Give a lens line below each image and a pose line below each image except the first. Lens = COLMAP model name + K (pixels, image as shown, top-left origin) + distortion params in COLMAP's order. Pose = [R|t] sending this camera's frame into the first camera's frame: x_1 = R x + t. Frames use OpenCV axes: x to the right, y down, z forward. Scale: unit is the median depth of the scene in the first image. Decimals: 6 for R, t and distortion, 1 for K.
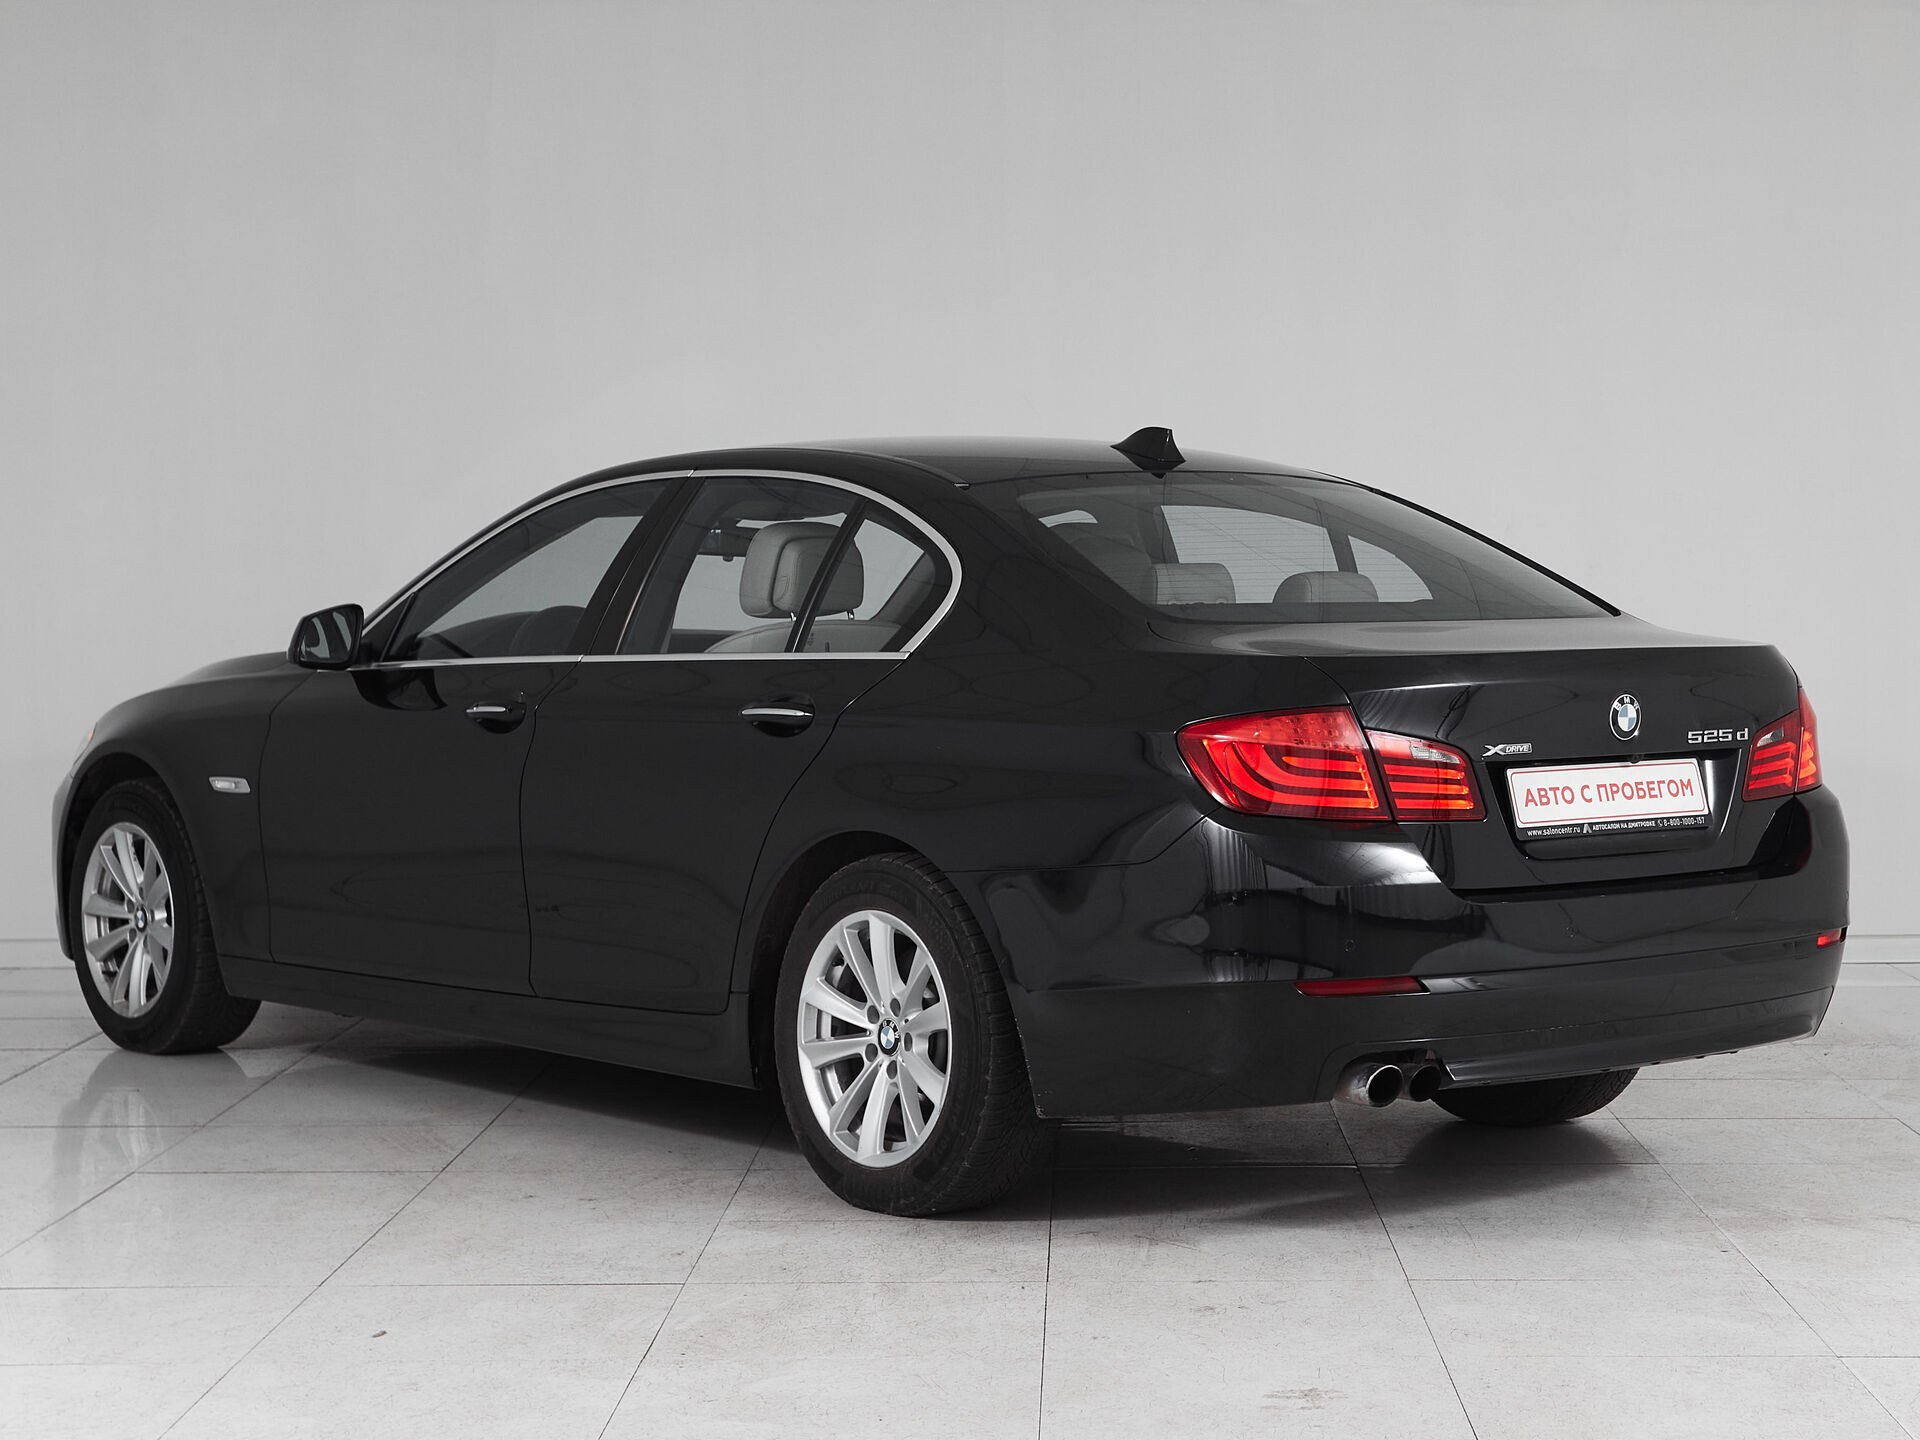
lens RADIAL K [[3099.0, 0, 834.8], [0, 3099.0, 723.3], [0, 0, 1]] dist [0.023335, 0.068304]
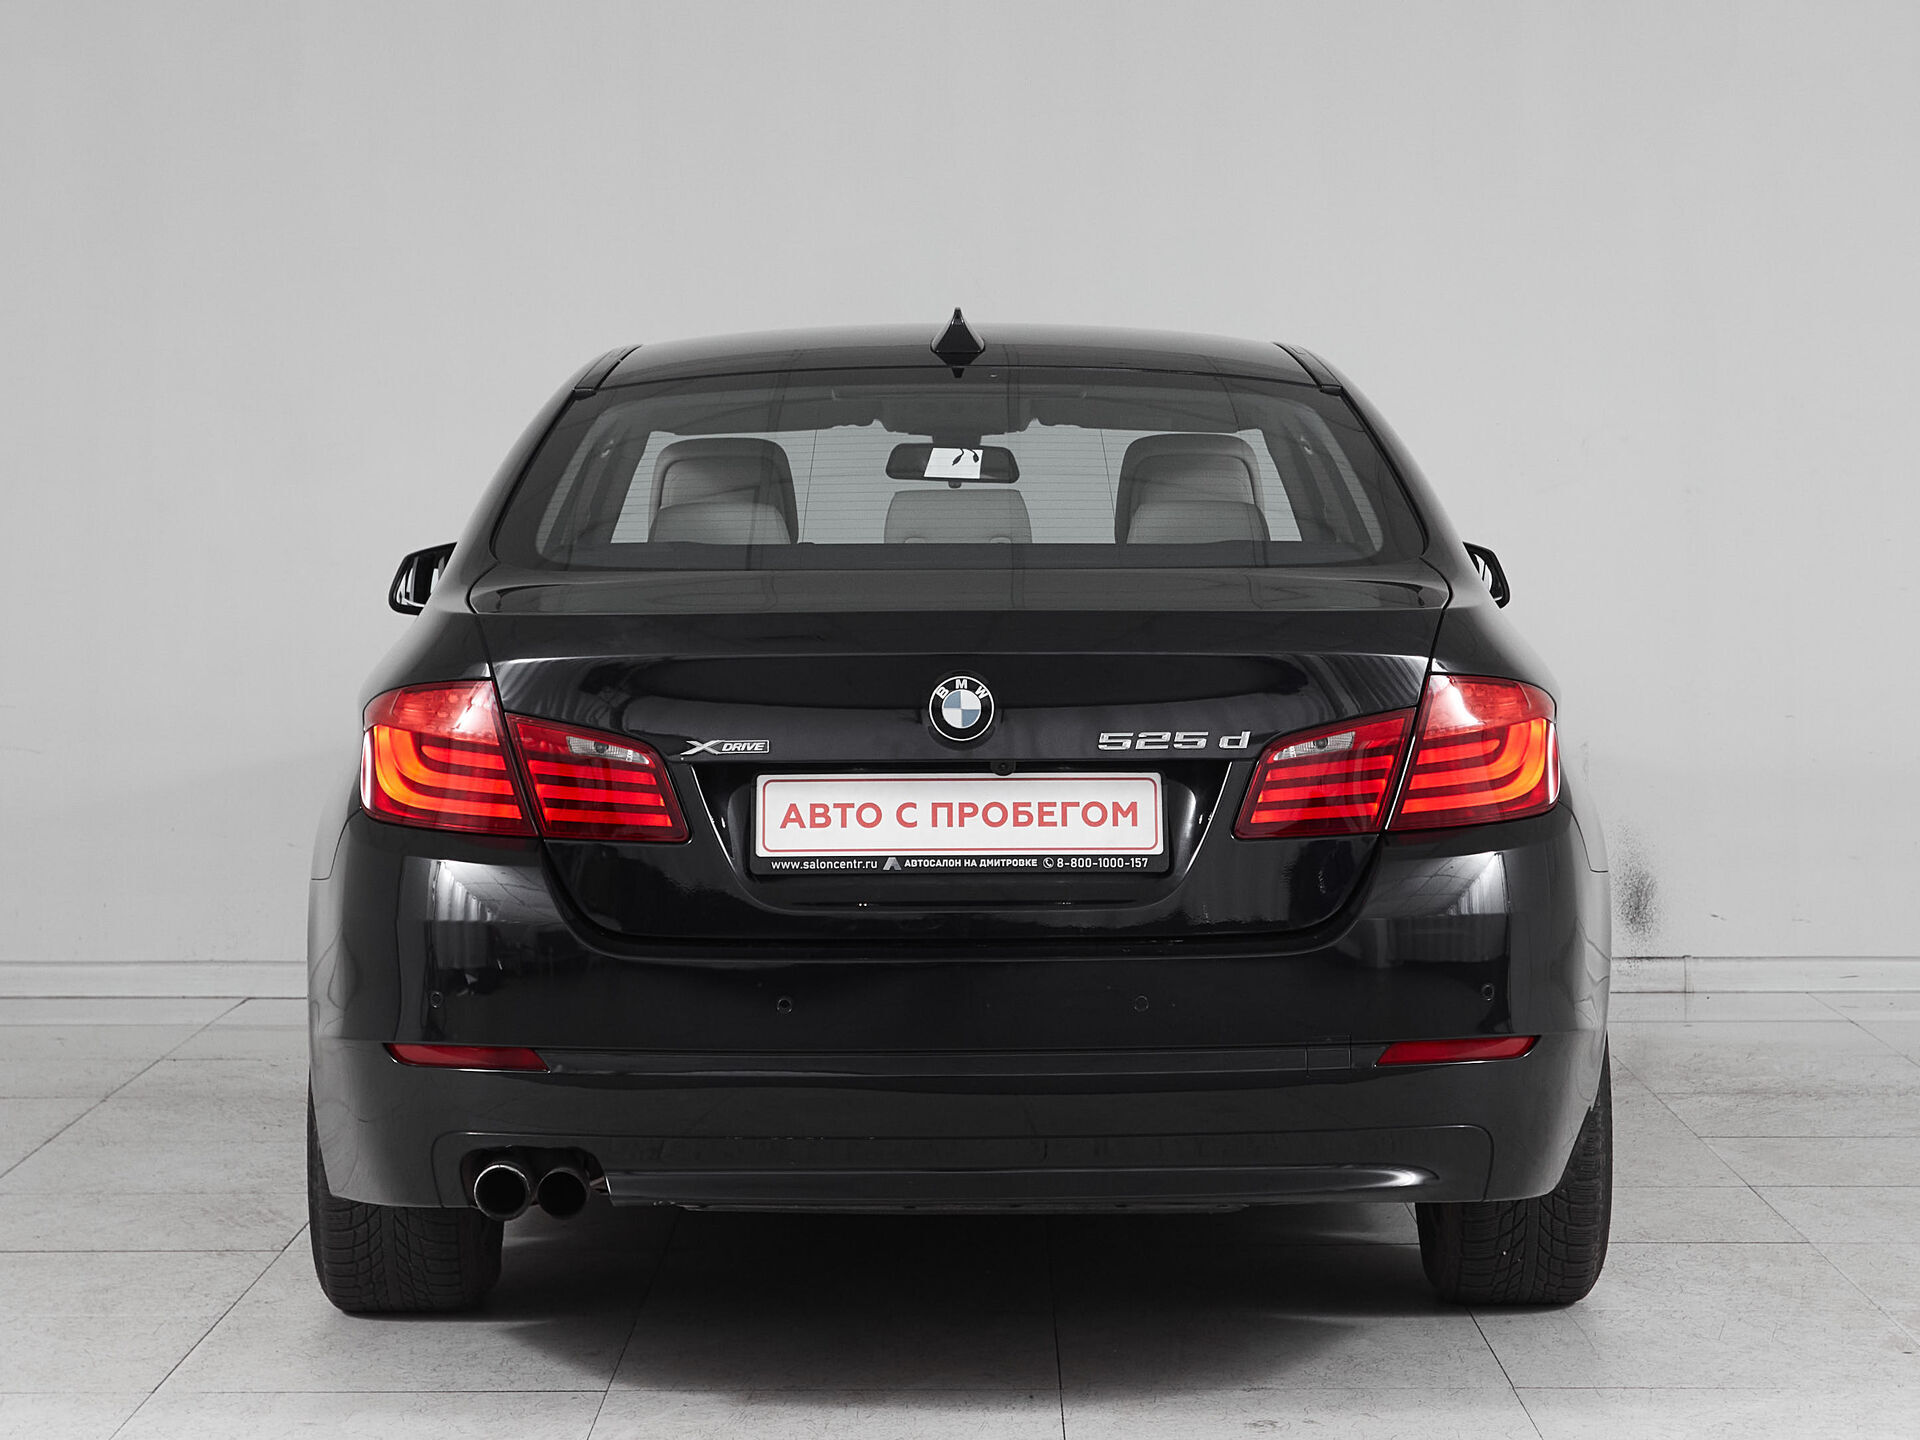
lens RADIAL K [[3099.0, 0, 834.8], [0, 3099.0, 723.3], [0, 0, 1]] dist [0.023335, 0.068304]
pose [[0.805627, 0.041301, -0.590982, 0.640974], [-0.024516, 0.999037, 0.036398, -0.023187], [0.591916, -0.014835, 0.805863, 0.421347]]
